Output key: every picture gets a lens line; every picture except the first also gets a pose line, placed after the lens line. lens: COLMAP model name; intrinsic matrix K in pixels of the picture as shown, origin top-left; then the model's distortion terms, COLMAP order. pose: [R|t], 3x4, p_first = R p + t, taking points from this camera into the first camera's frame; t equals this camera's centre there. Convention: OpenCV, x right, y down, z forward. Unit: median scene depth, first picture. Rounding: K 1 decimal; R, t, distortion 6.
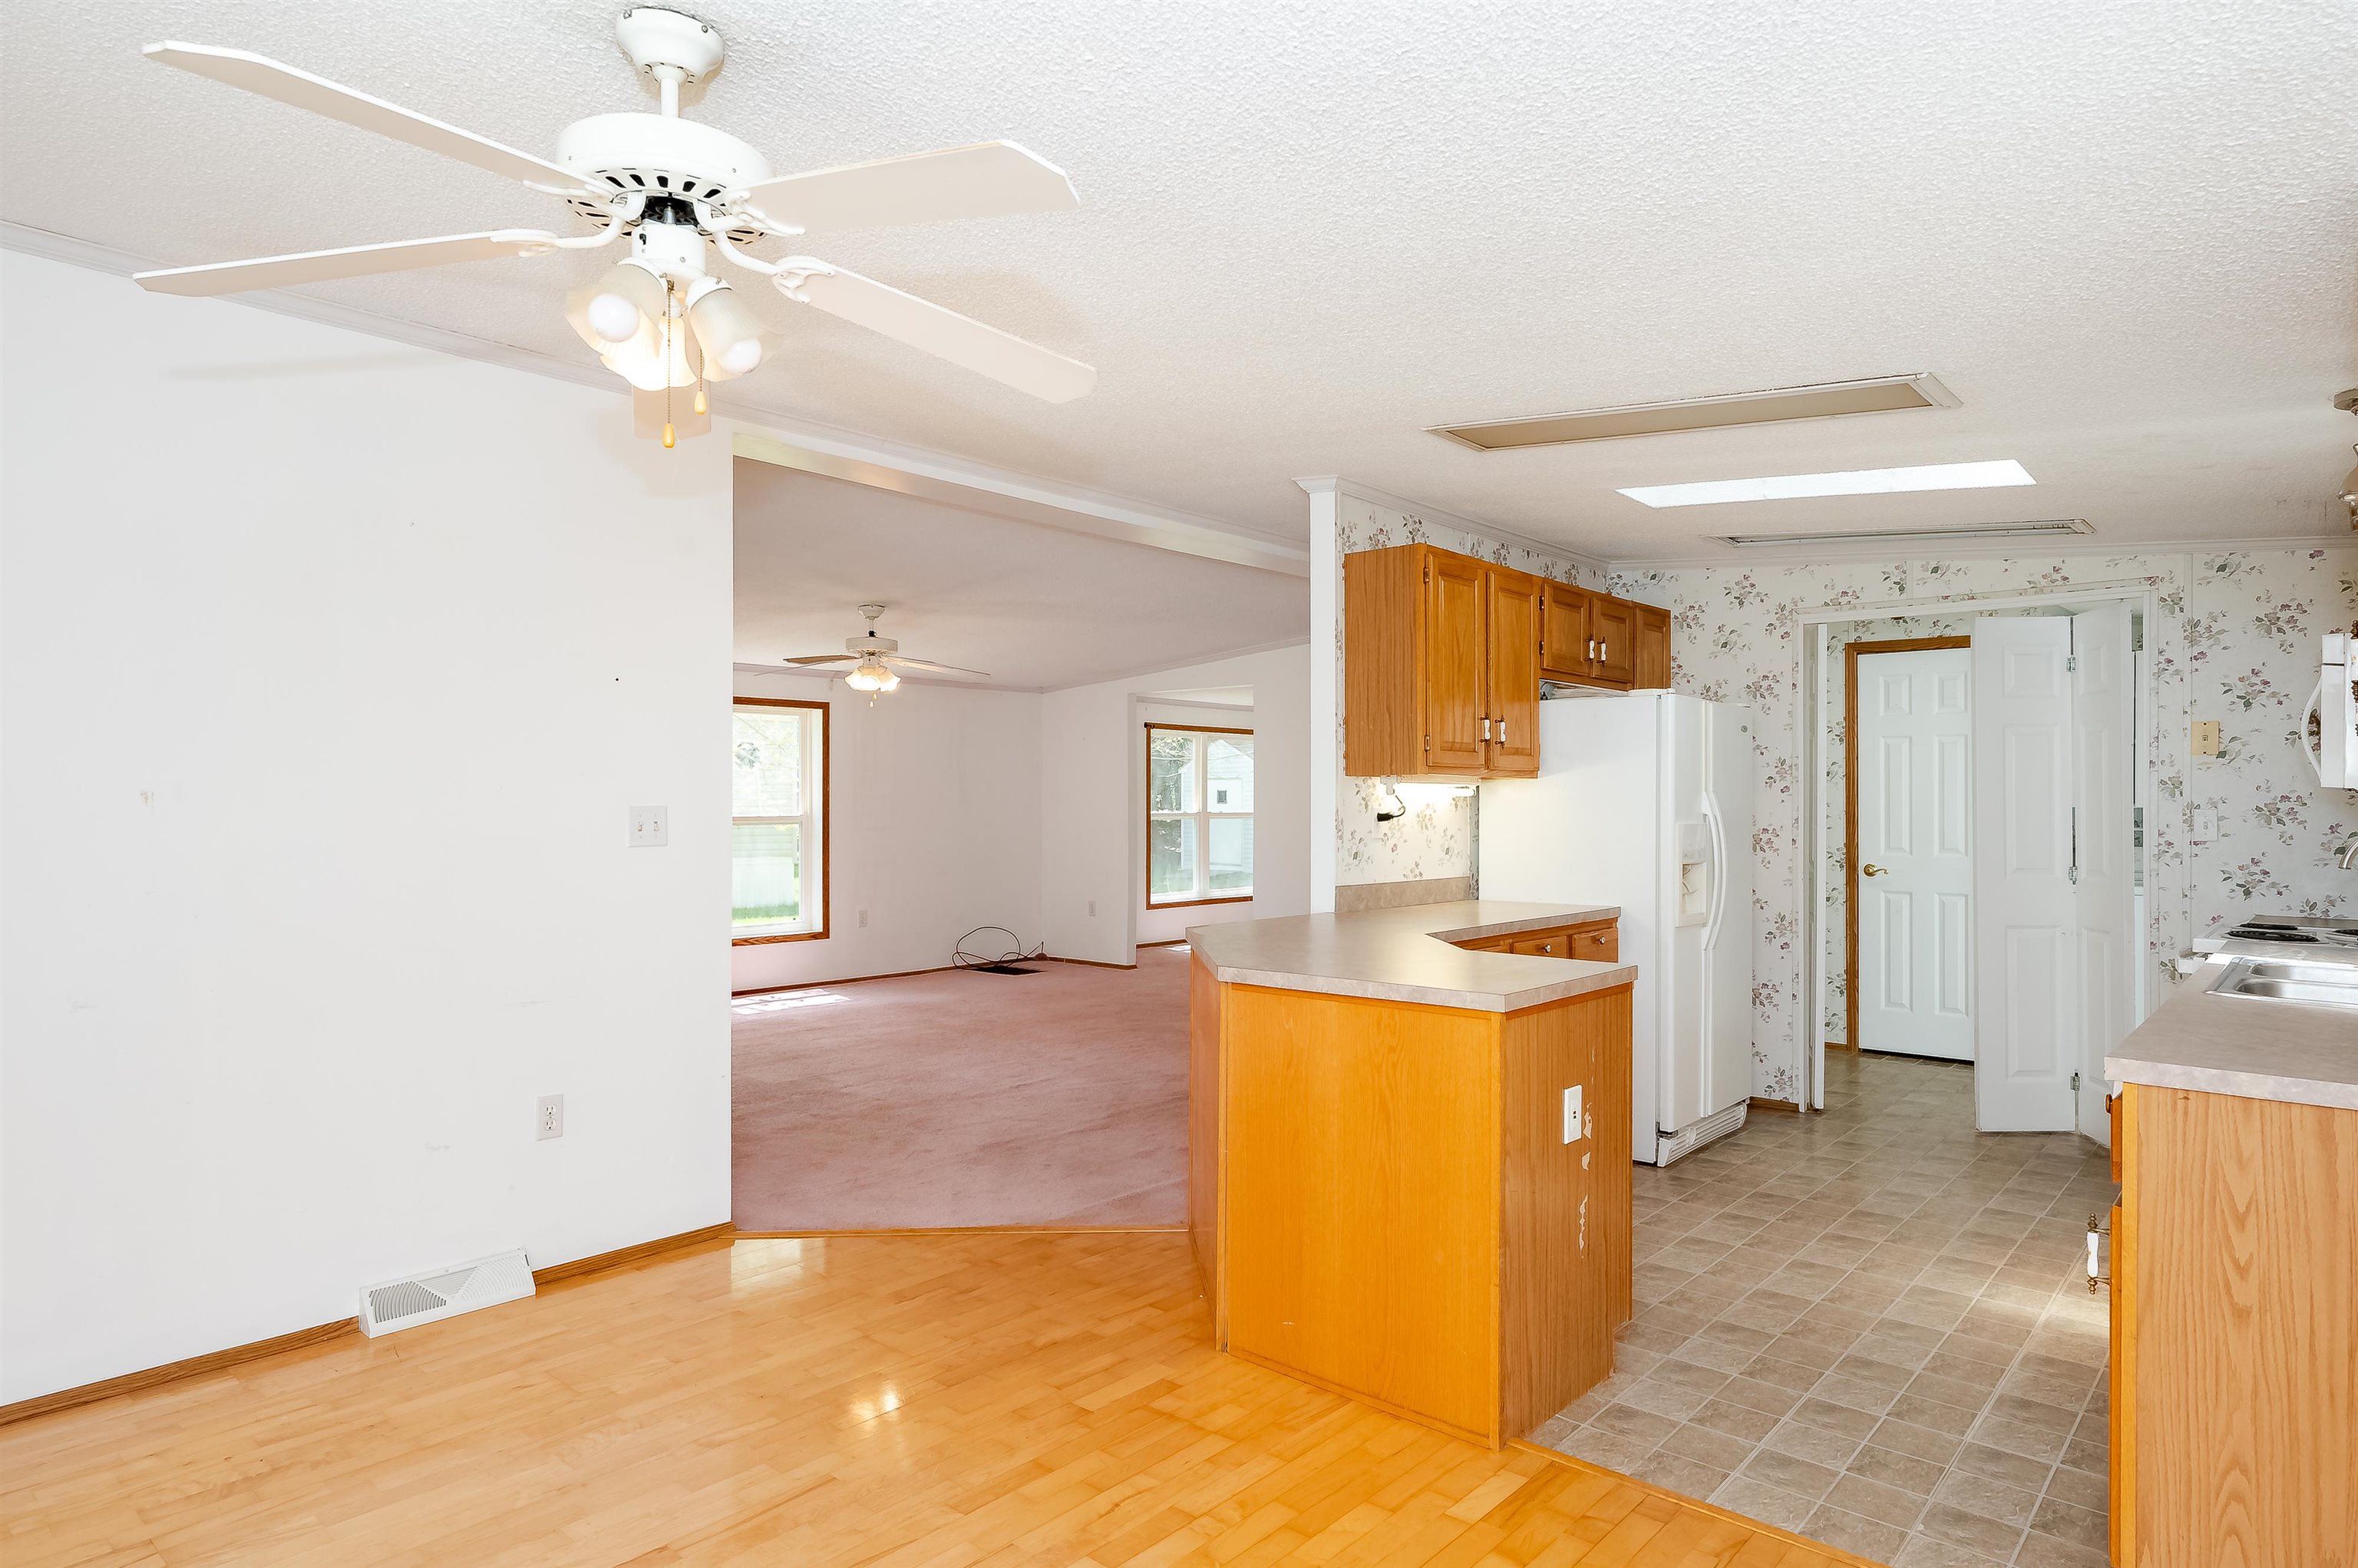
lens RADIAL K [[1296.0, 0, 1177.4], [0, 1296.0, 785.6], [0, 0, 1]] dist [-0.003145, -0.000454]
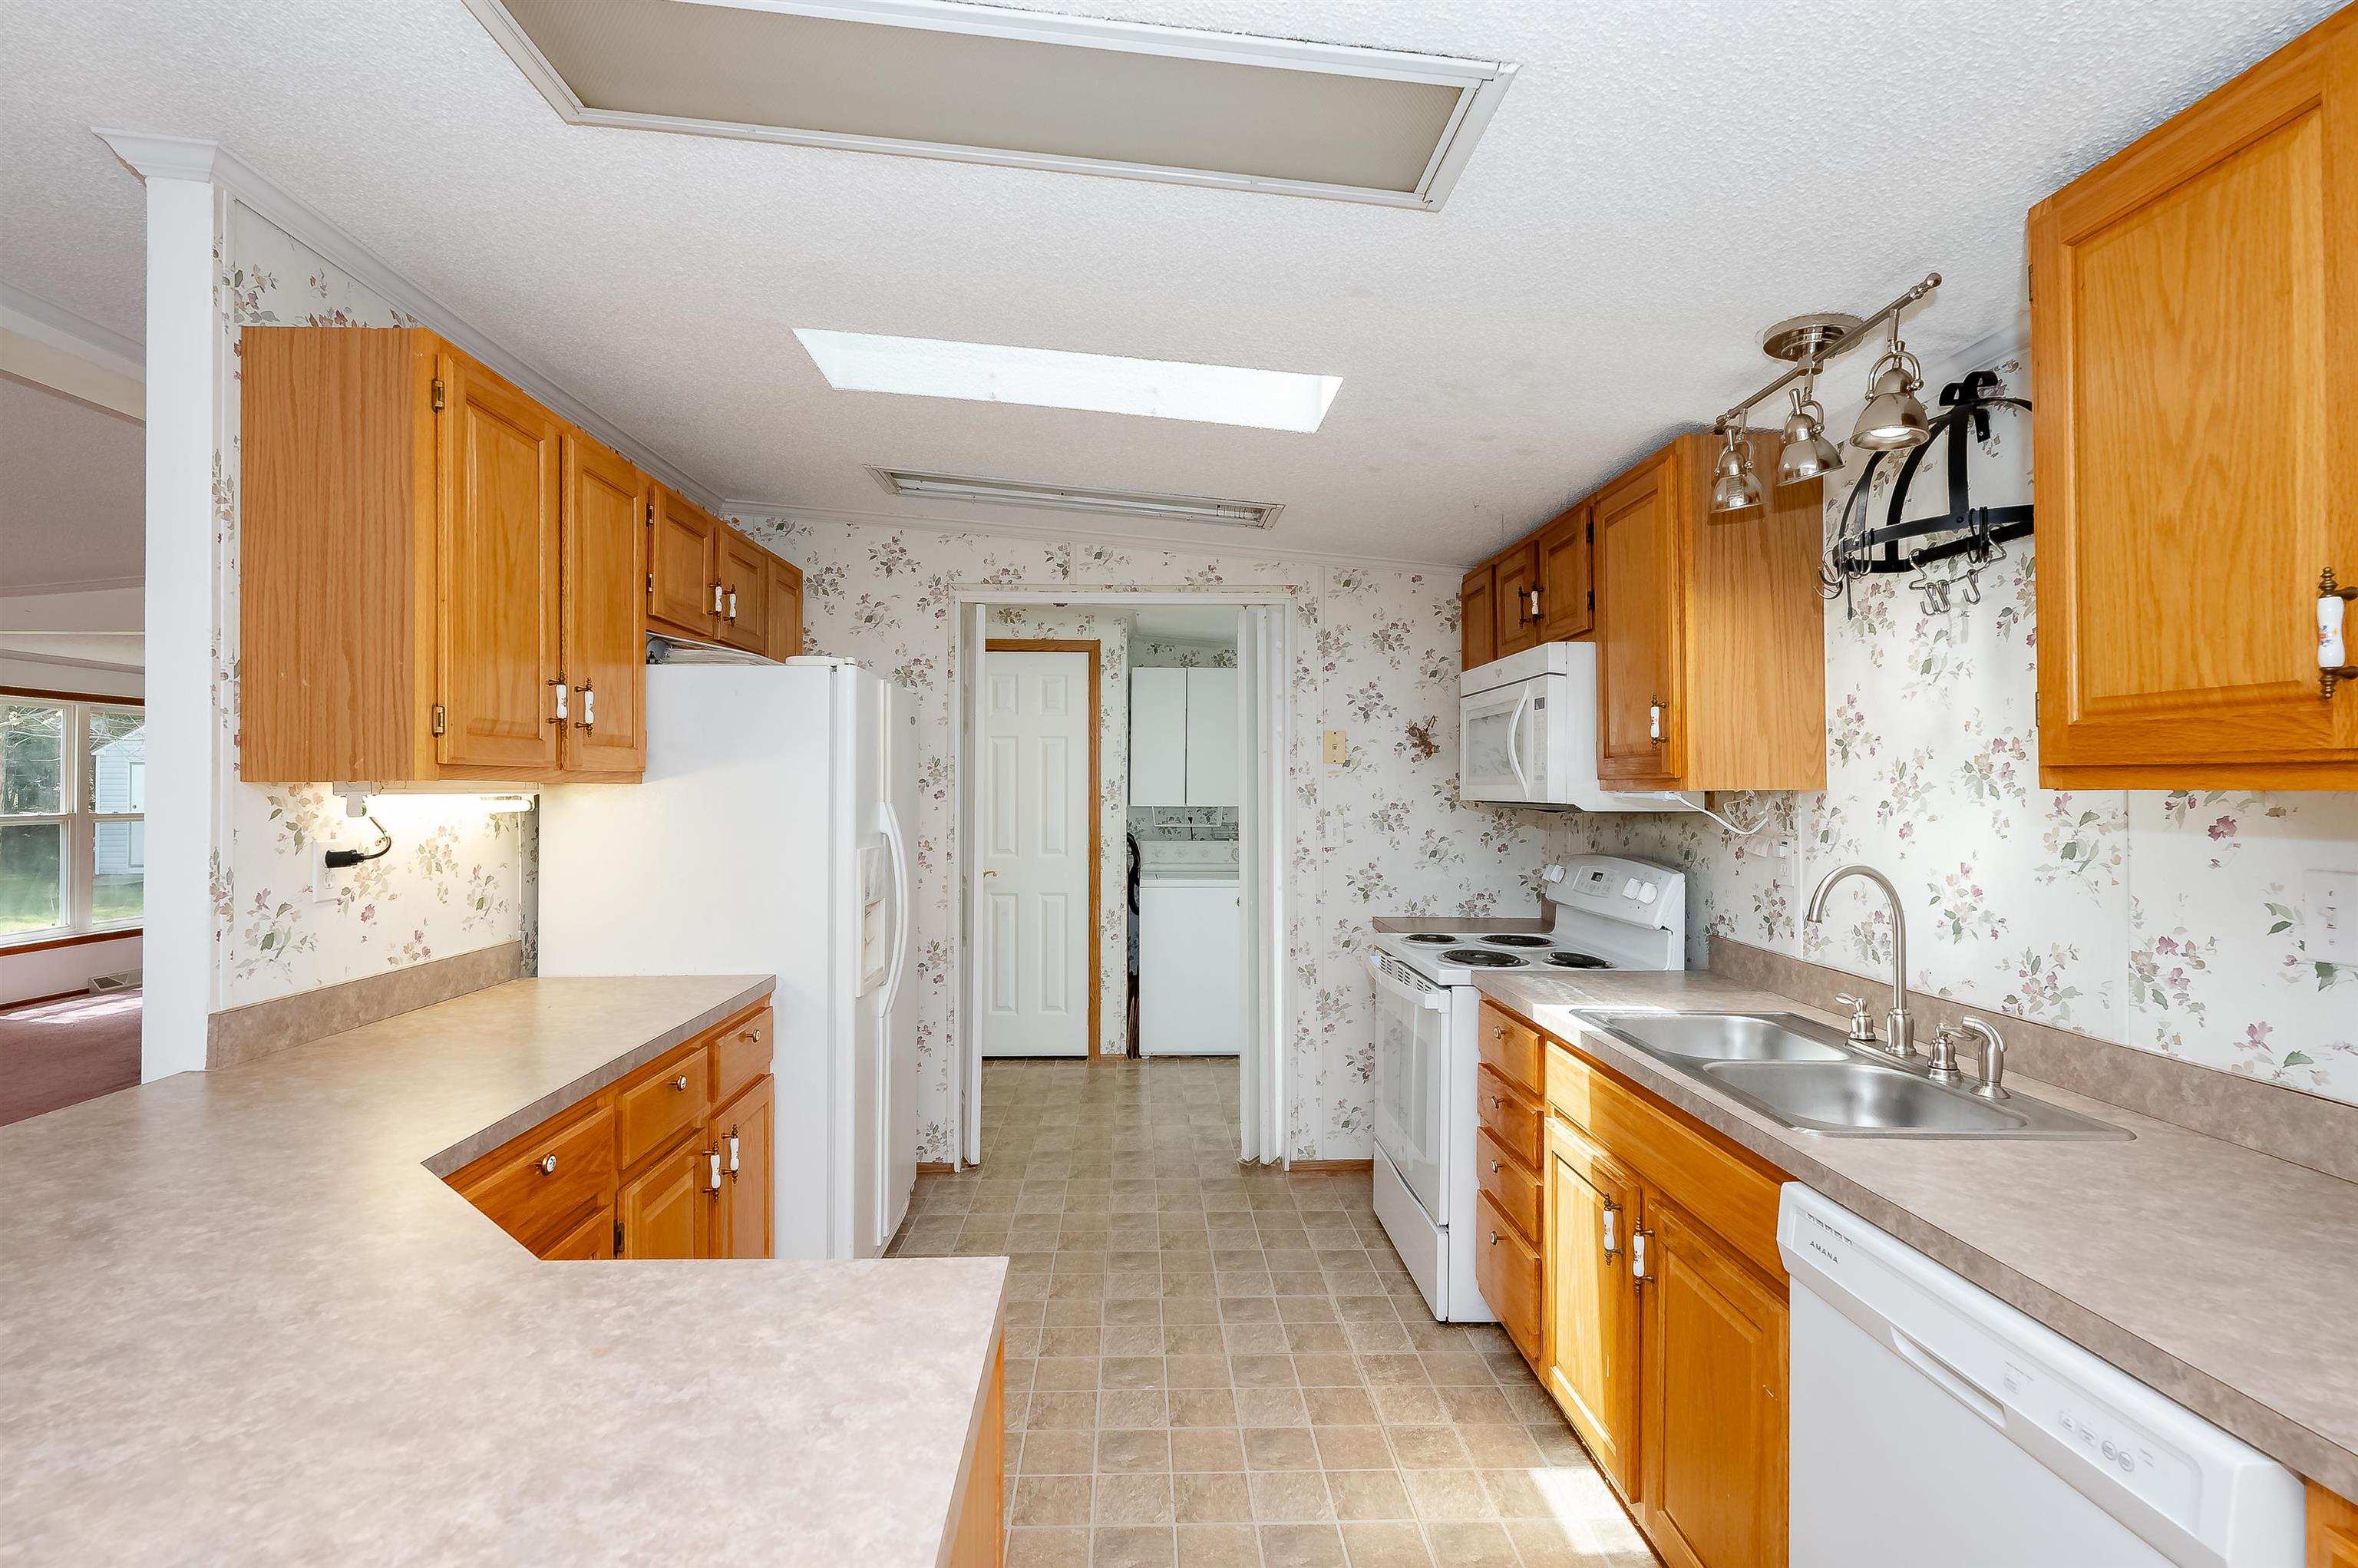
lens RADIAL K [[1107.7, 0, 1179.6], [0, 1107.7, 780.0], [0, 0, 1]] dist [-0.003699, 0.000186]
pose [[0.716792, 0.003727, 0.697277, 0.090466], [-0.007291, 0.999971, 0.002151, -0.011167], [-0.697249, -0.006626, 0.716798, 0.443314]]
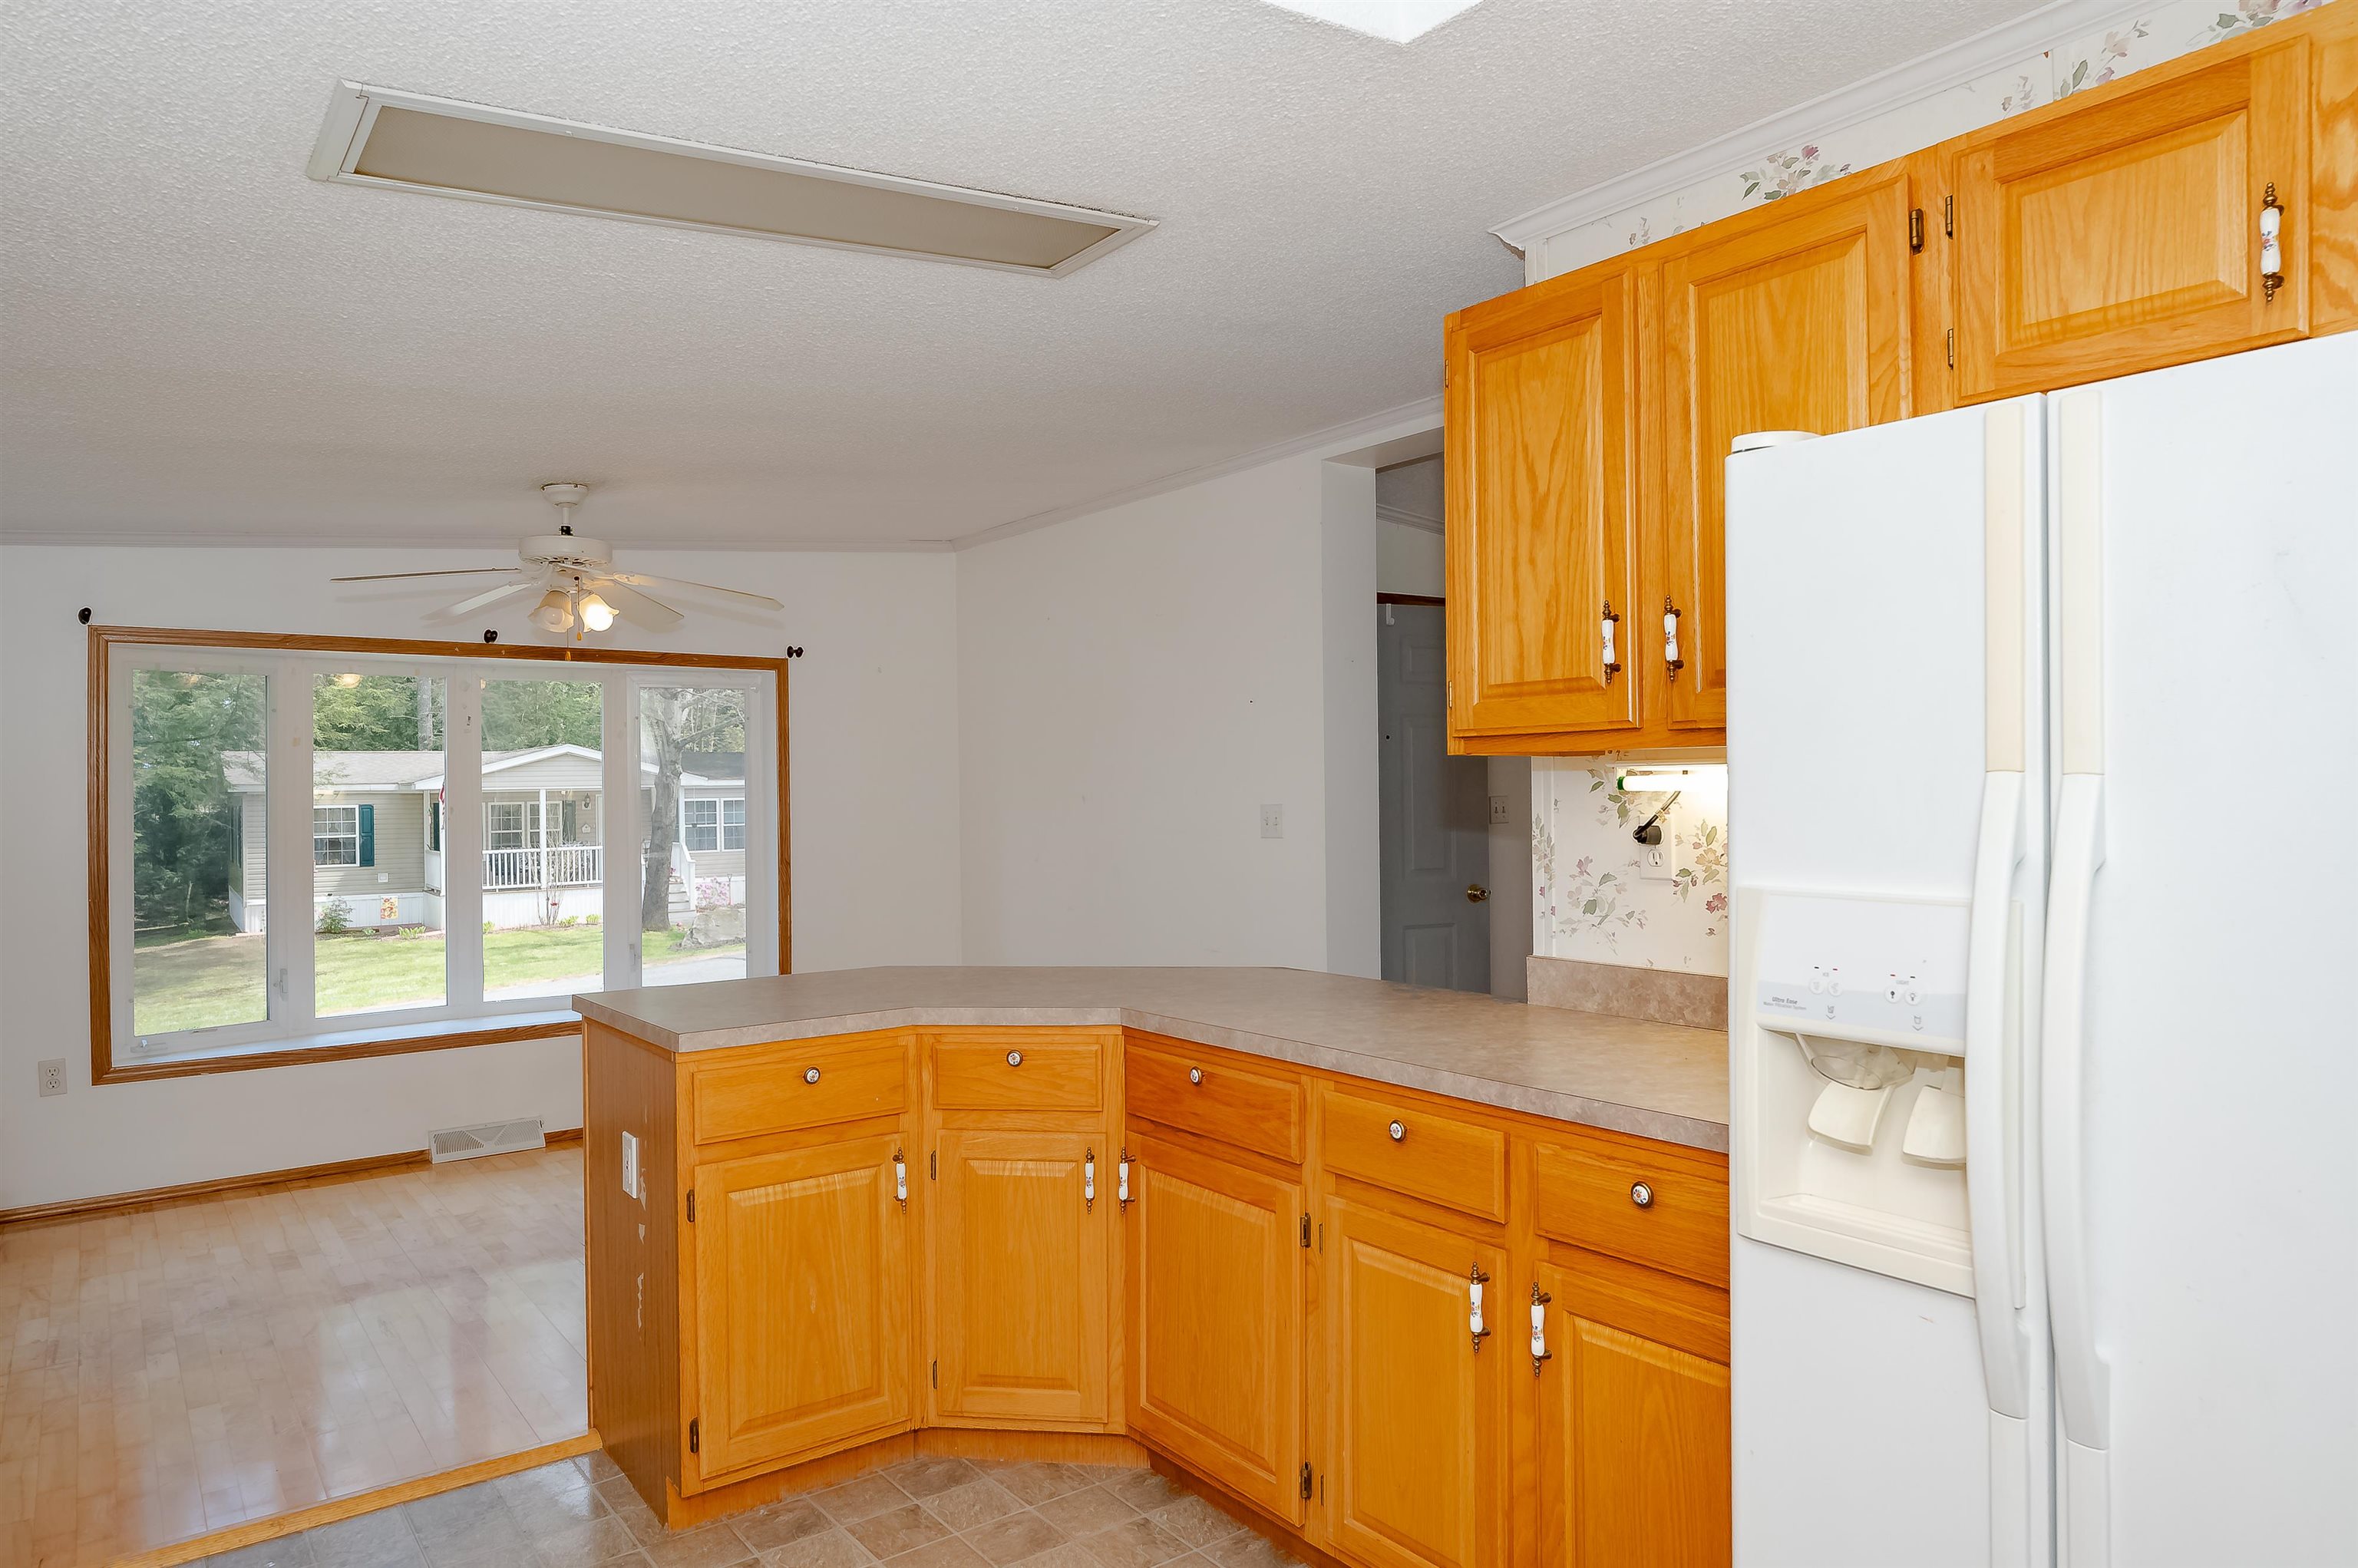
lens RADIAL K [[1418.7, 0, 1179.9], [0, 1418.7, 786.7], [0, 0, 1]] dist [0.001682, 0.000107]
pose [[-0.180919, 0.005121, -0.983485, 0.722728], [0.030271, 0.999542, -0.000364, 0.000563], [0.983032, -0.029837, -0.180991, 0.925609]]
